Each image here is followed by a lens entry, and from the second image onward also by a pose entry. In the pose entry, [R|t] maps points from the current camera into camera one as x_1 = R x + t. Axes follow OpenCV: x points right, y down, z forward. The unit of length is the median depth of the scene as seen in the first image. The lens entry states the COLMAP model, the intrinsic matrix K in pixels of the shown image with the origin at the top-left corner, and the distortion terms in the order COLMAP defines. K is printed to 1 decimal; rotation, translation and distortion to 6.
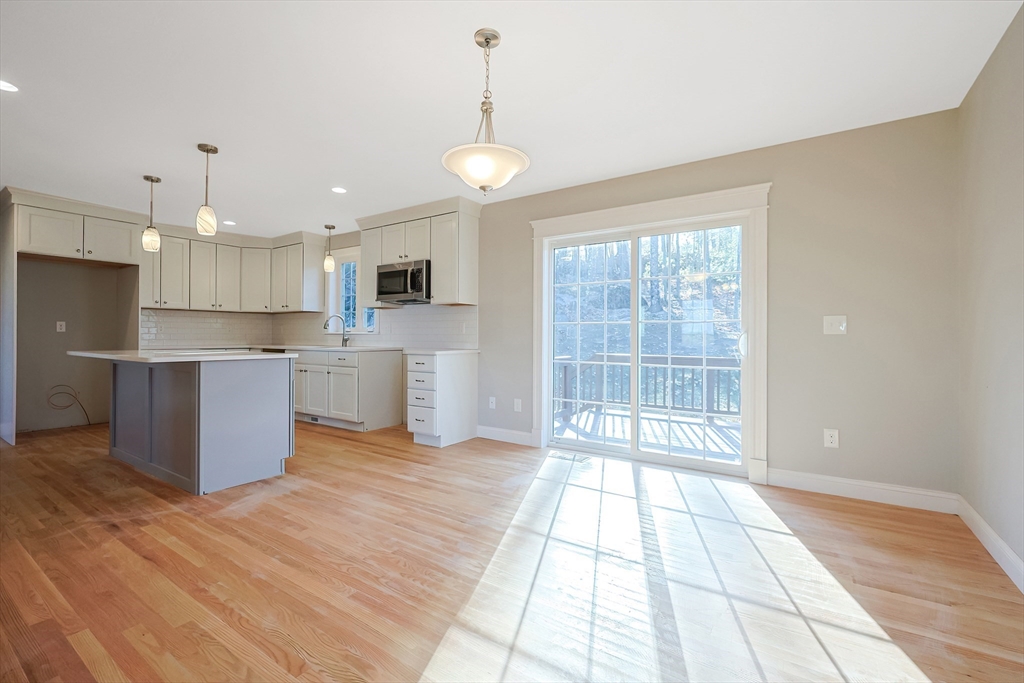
lens RADIAL K [[440.0, 0, 518.7], [0, 440.0, 335.5], [0, 0, 1]] dist [-0.004085, -0.001635]
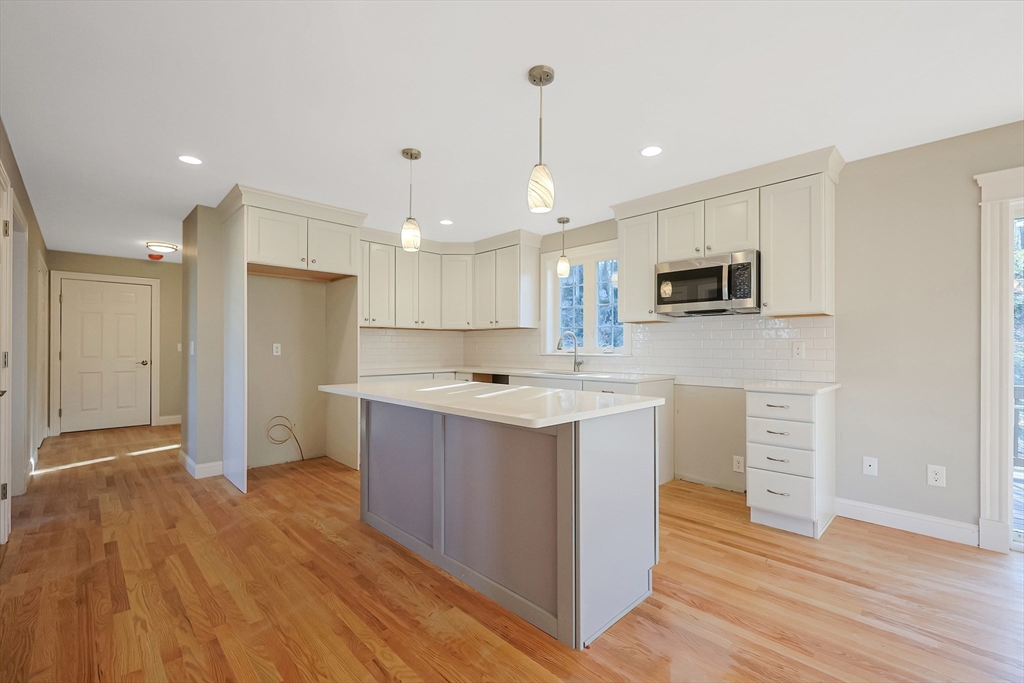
lens RADIAL K [[440.0, 0, 514.7], [0, 440.0, 347.1], [0, 0, 1]] dist [-0.004085, -0.001635]
pose [[0.977725, -0.005298, -0.209824, -0.421691], [0.005250, 0.999986, -0.000787, -0.023261], [0.209825, -0.000332, 0.977739, 0.252545]]
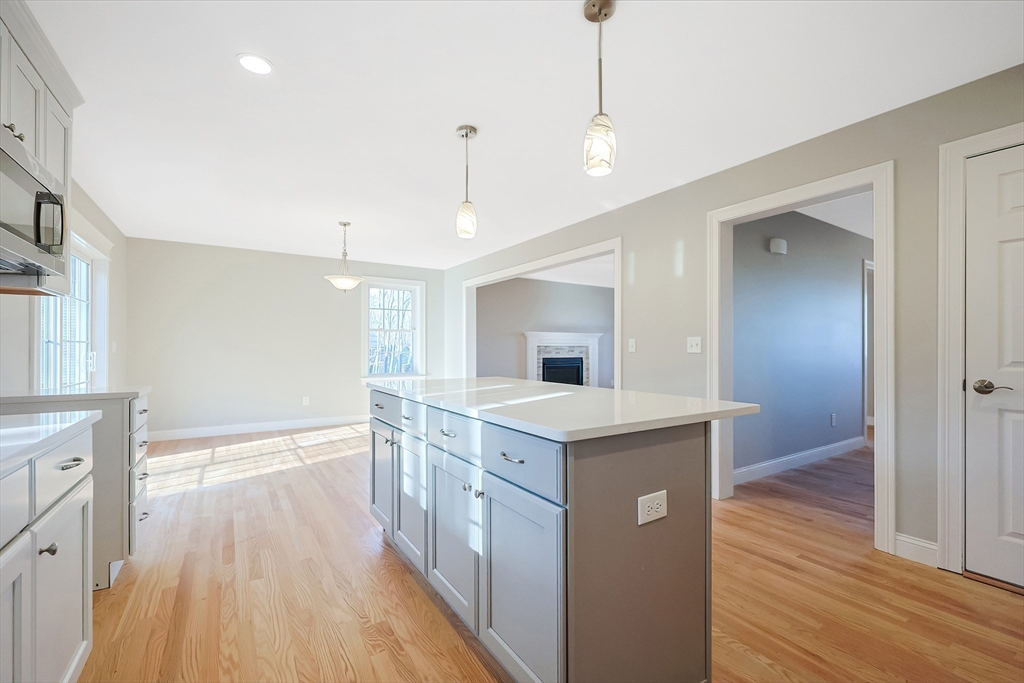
lens RADIAL K [[440.0, 0, 509.1], [0, 440.0, 345.3], [0, 0, 1]] dist [-0.004085, -0.001635]
pose [[-0.911313, -0.001306, 0.411712, -0.770180], [-0.003557, 0.999983, -0.004702, -0.017102], [-0.411699, -0.005749, -0.911302, 1.169748]]
